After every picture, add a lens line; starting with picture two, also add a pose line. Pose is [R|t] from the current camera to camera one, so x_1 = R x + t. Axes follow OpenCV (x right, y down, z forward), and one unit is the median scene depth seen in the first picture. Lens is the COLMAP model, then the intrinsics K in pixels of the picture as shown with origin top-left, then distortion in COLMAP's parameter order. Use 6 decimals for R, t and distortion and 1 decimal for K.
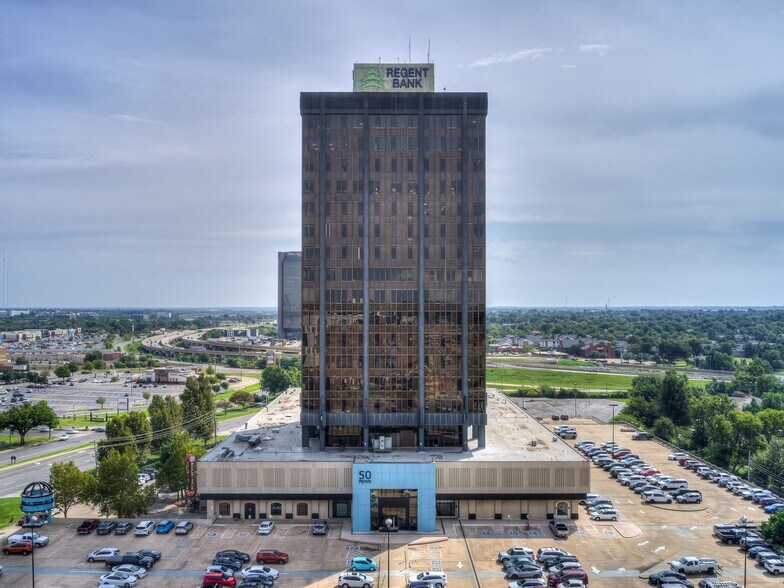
lens RADIAL K [[677.7, 0, 392.0], [0, 677.7, 294.0], [0, 0, 1]] dist [-0.008104, -0.013462]
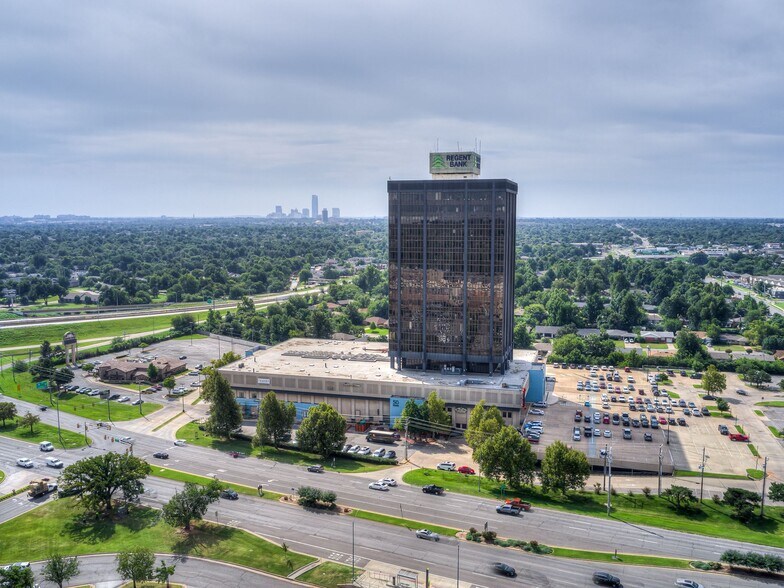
lens RADIAL K [[677.7, 0, 392.0], [0, 677.7, 294.0], [0, 0, 1]] dist [-0.008104, -0.013462]
pose [[0.274693, -0.111121, 0.955090, -1.760013], [-0.015640, 0.992652, 0.119990, -0.188677], [-0.961405, -0.047898, 0.270936, 0.722772]]
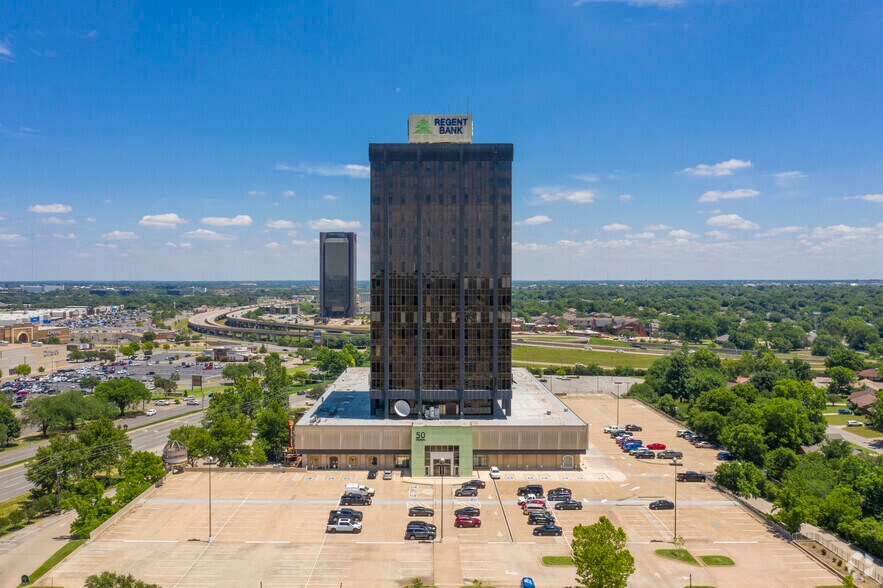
lens RADIAL K [[704.7, 0, 420.1], [0, 704.7, 291.8], [0, 0, 1]] dist [-0.006945, 0.000015]
pose [[0.999931, -0.000779, -0.011705, -0.019743], [0.001225, 0.999272, 0.038136, -0.059802], [0.011666, -0.038147, 0.999204, -0.325439]]
